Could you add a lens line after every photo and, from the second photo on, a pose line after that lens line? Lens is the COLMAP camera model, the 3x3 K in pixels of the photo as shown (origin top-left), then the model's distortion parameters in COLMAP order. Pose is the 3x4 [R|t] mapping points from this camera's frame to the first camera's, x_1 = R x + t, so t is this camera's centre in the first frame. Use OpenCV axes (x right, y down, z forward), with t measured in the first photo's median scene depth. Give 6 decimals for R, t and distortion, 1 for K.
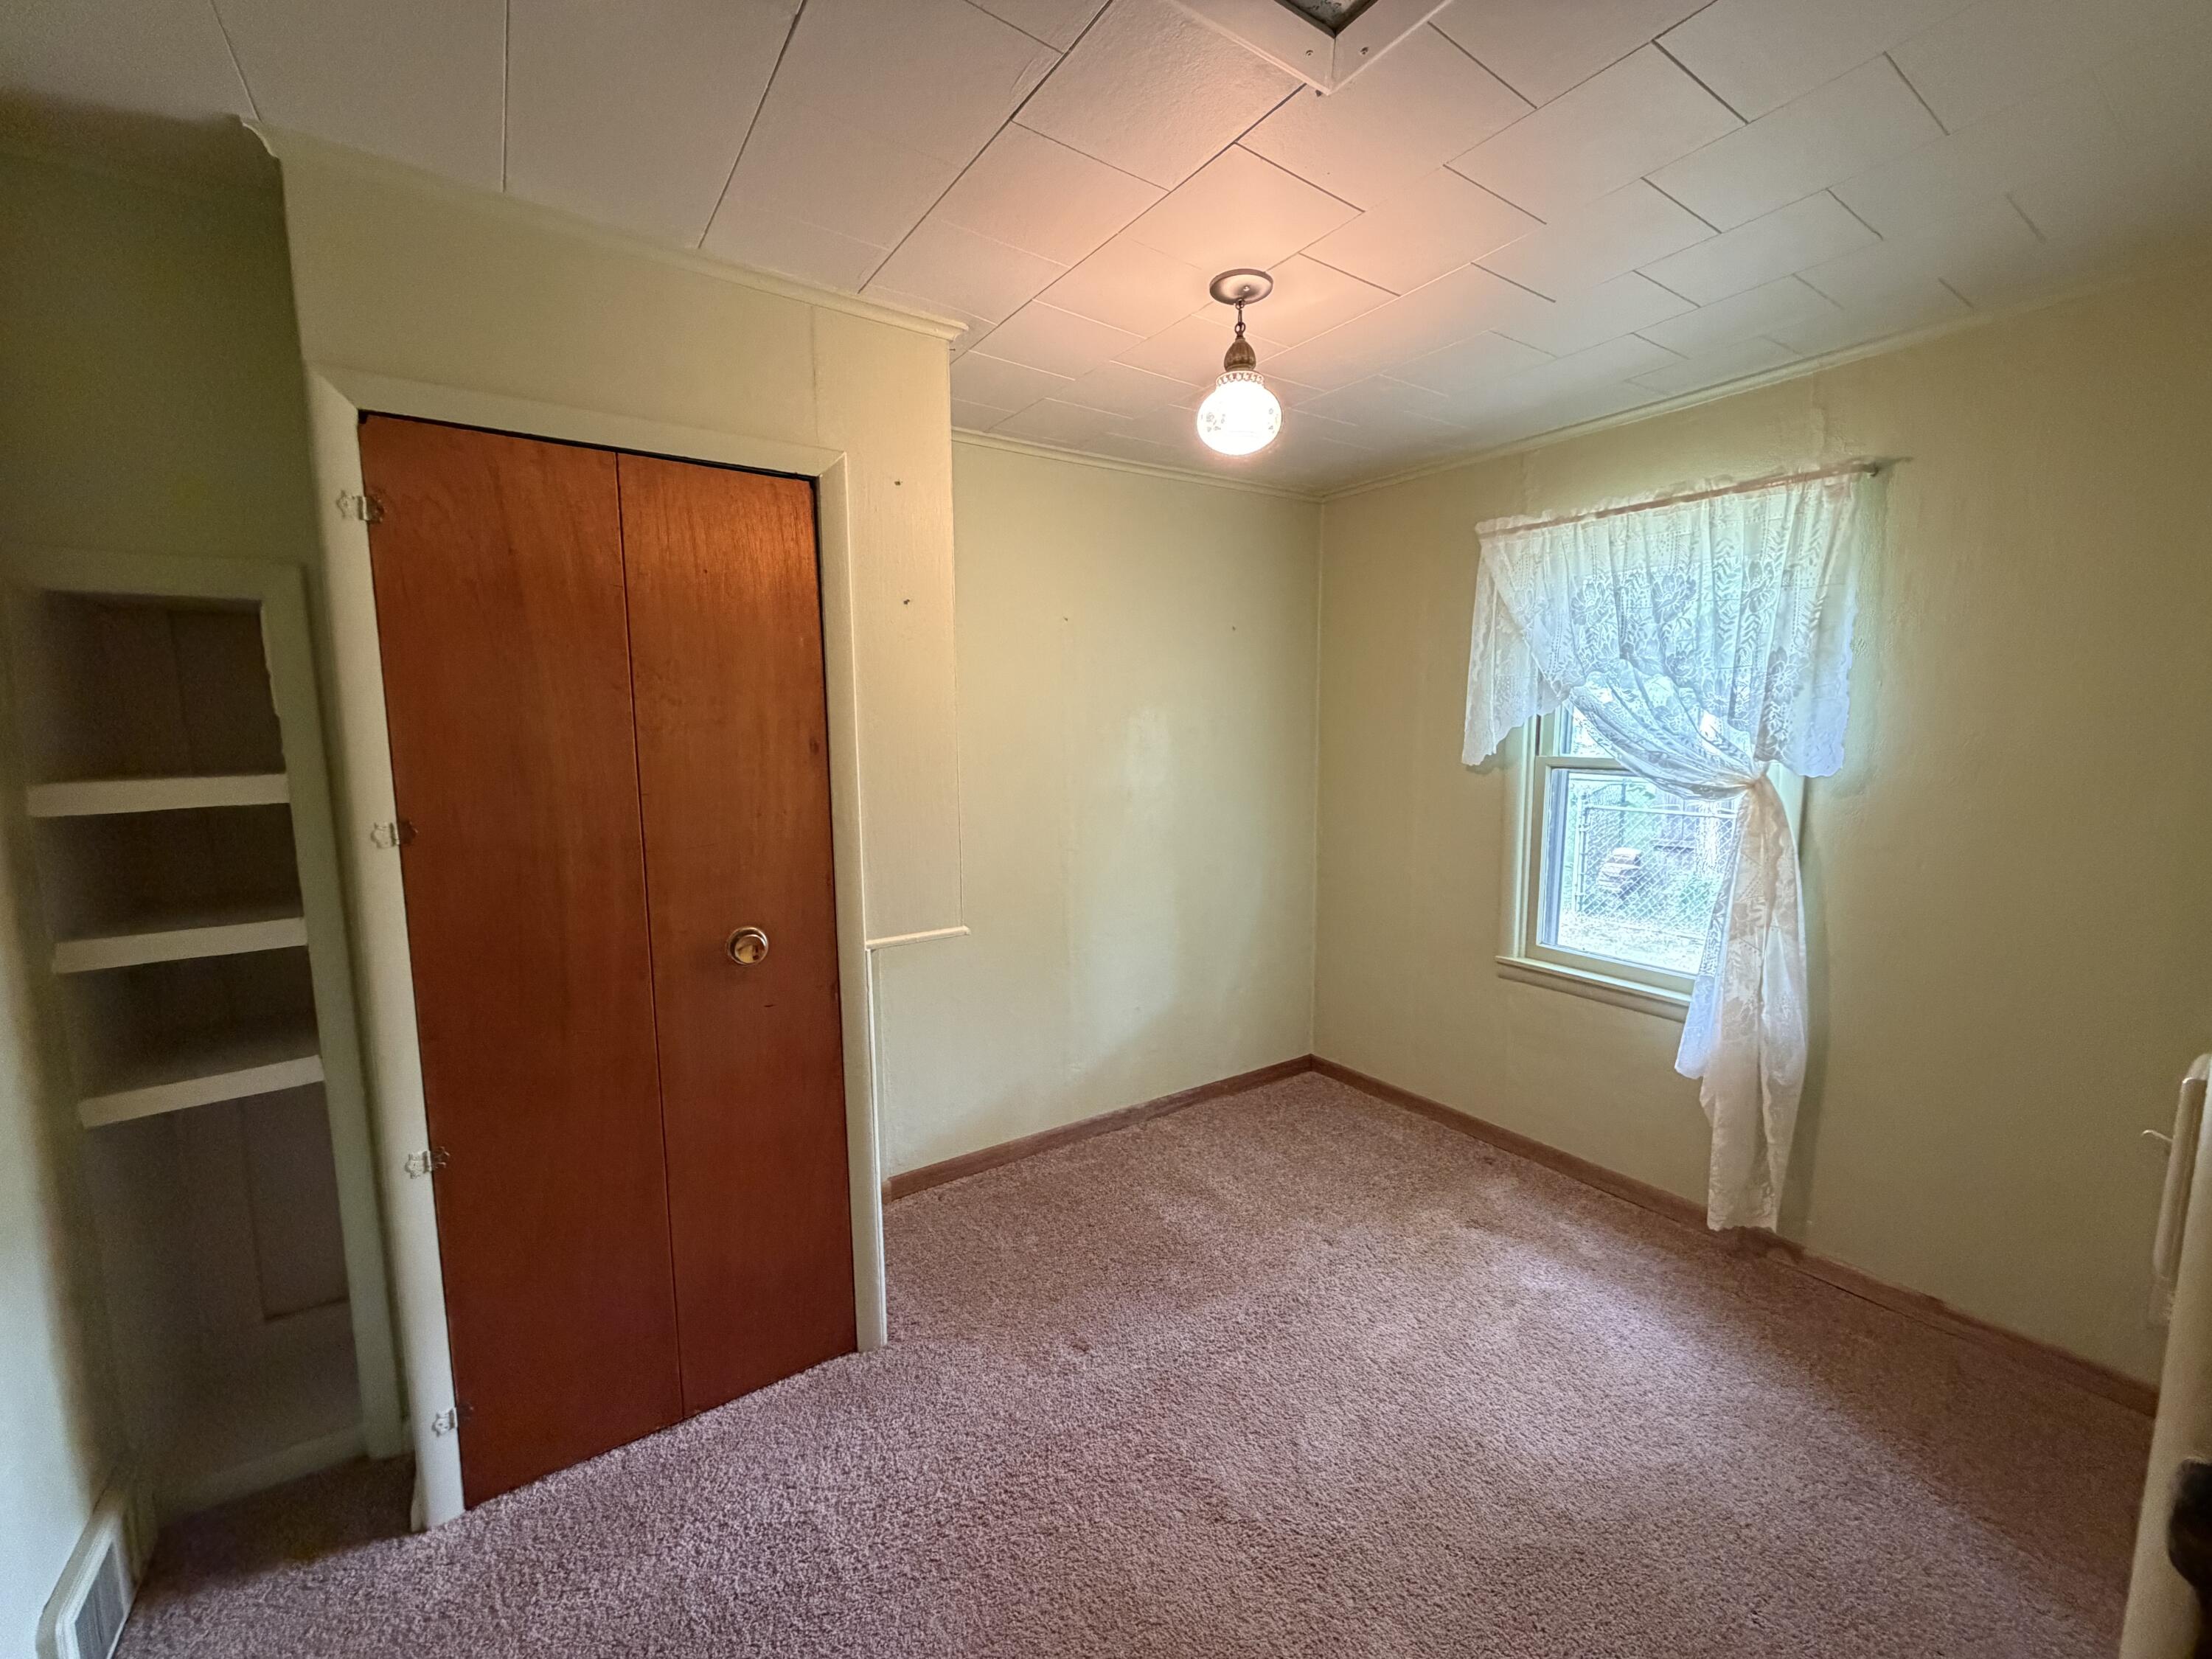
lens RADIAL K [[881.8, 0, 1106.0], [0, 881.8, 829.5], [0, 0, 1]] dist [0.001376, -0.000054]
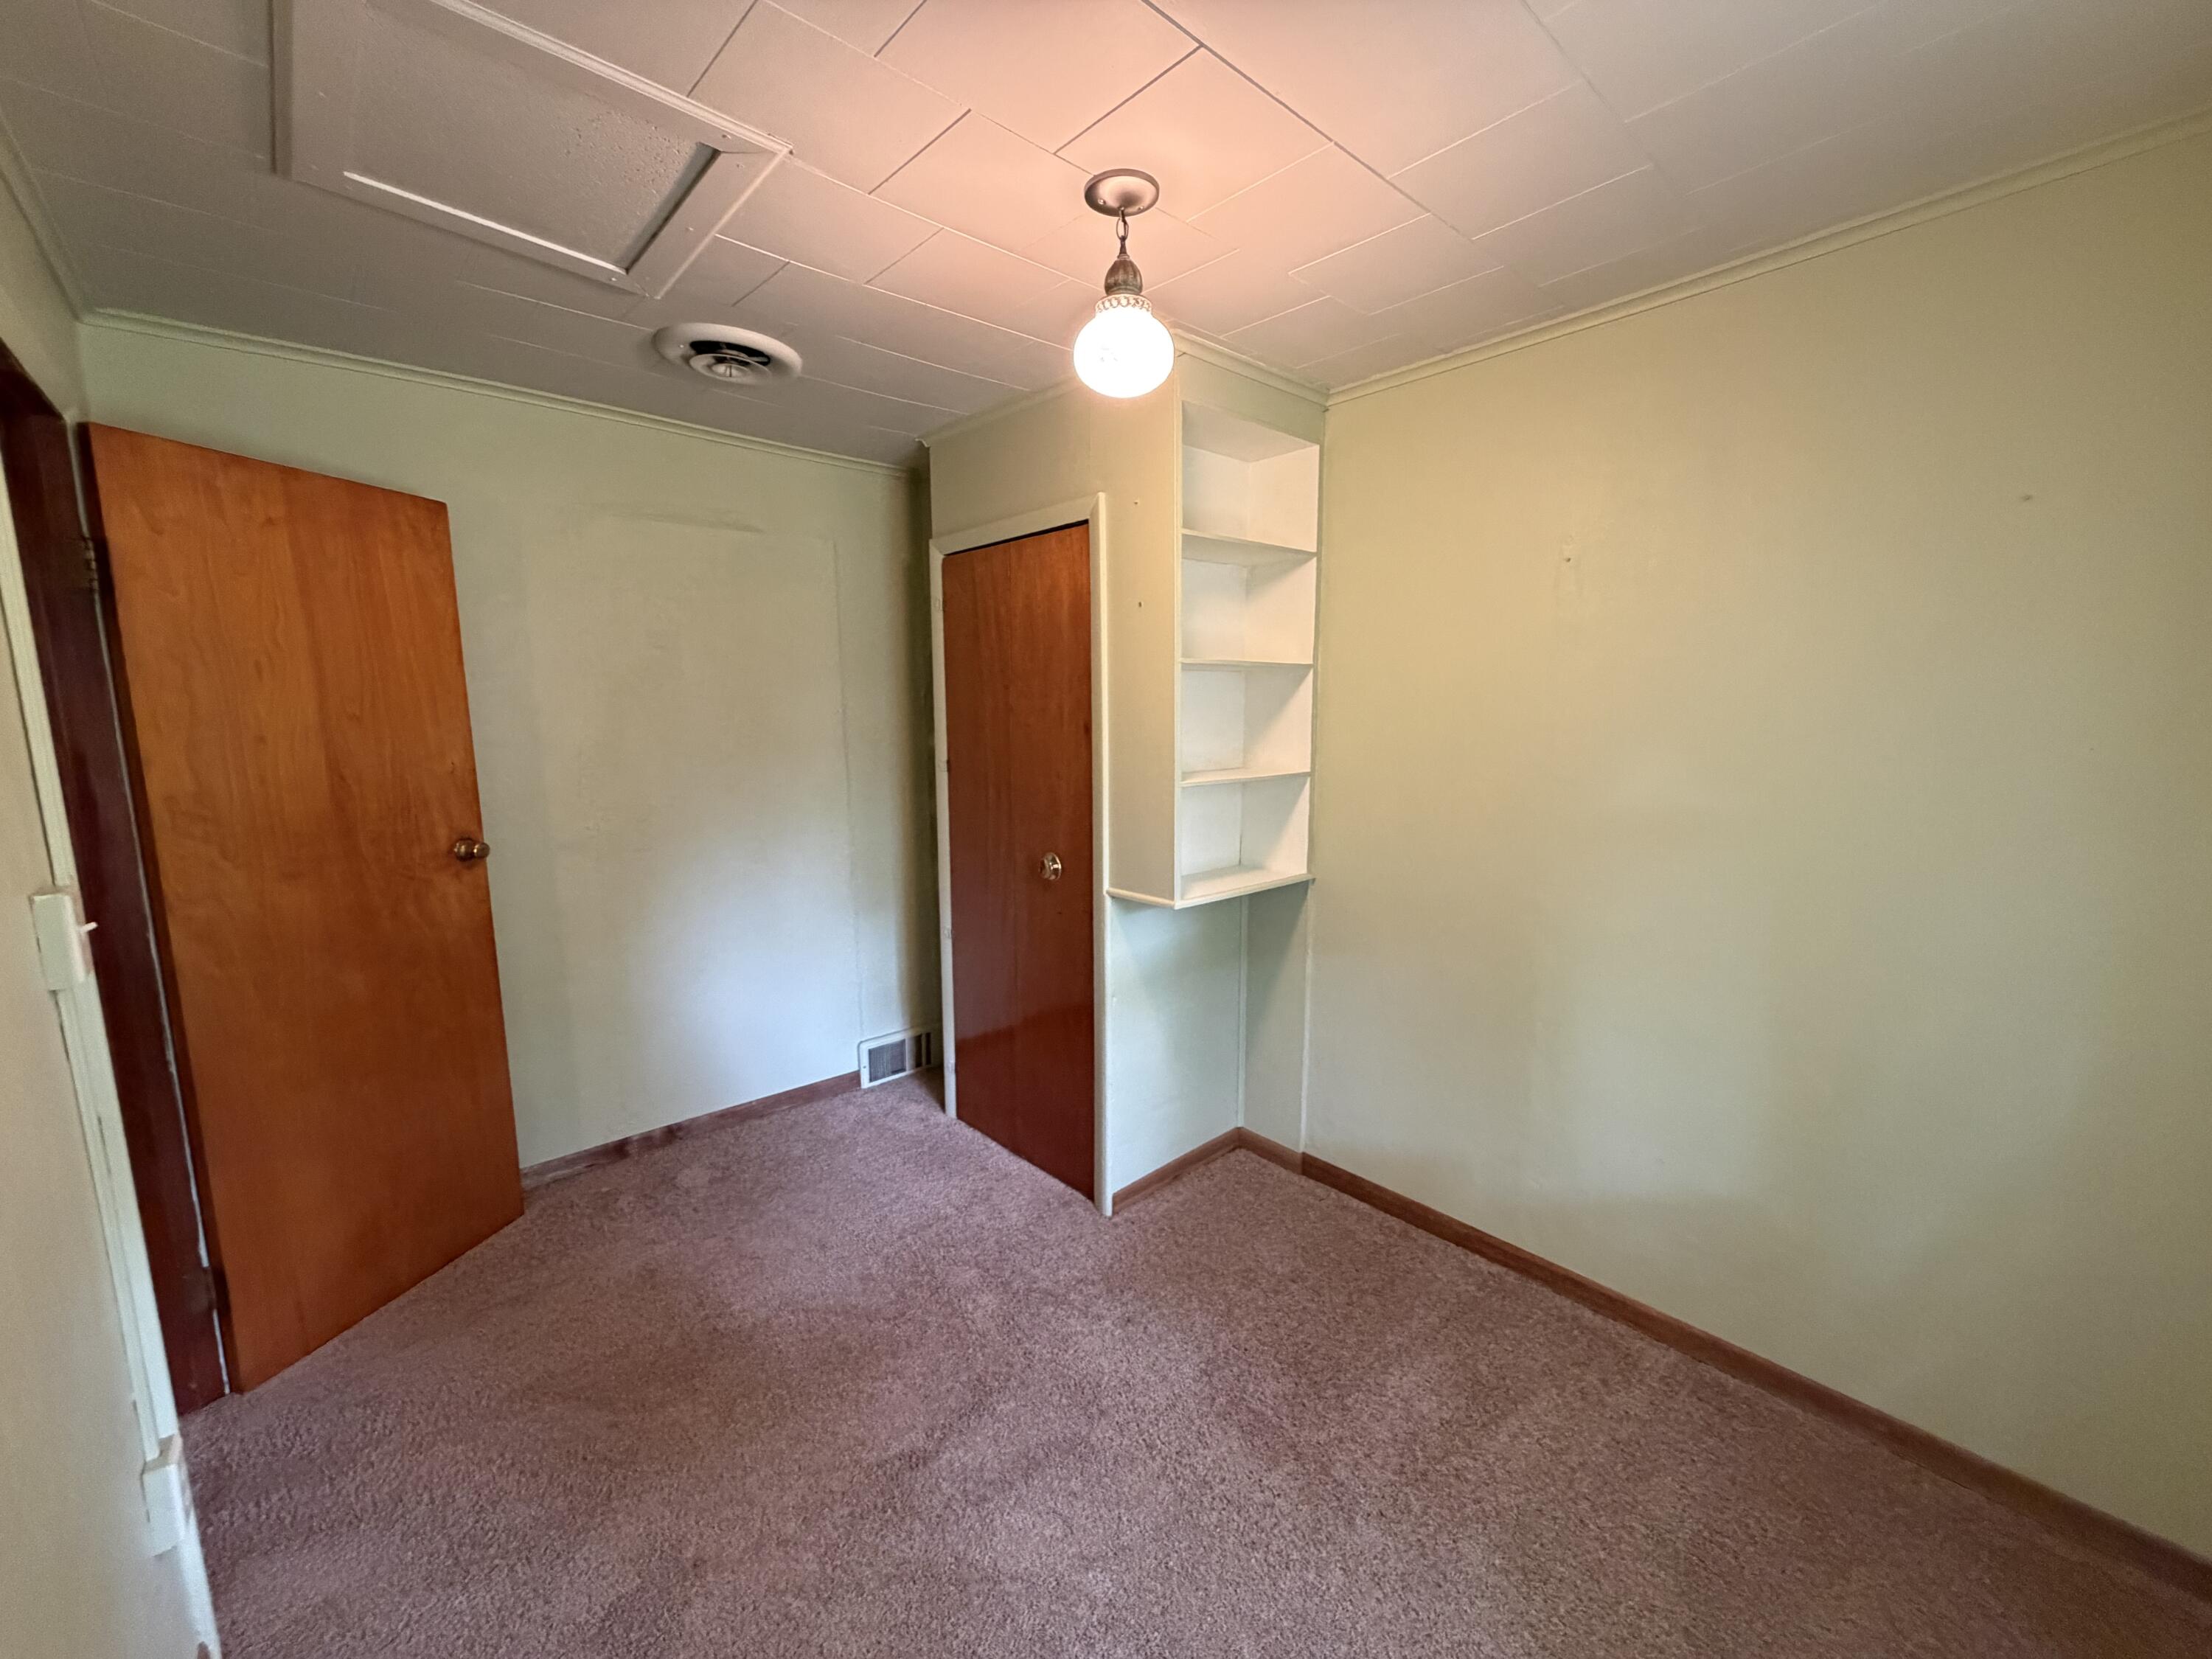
lens RADIAL K [[881.8, 0, 1106.0], [0, 881.8, 829.5], [0, 0, 1]] dist [0.001376, -0.000054]
pose [[0.138608, 0.145347, -0.979623, 1.039384], [-0.108491, 0.985447, 0.130861, -0.129013], [0.984387, 0.088142, 0.152360, 0.902619]]
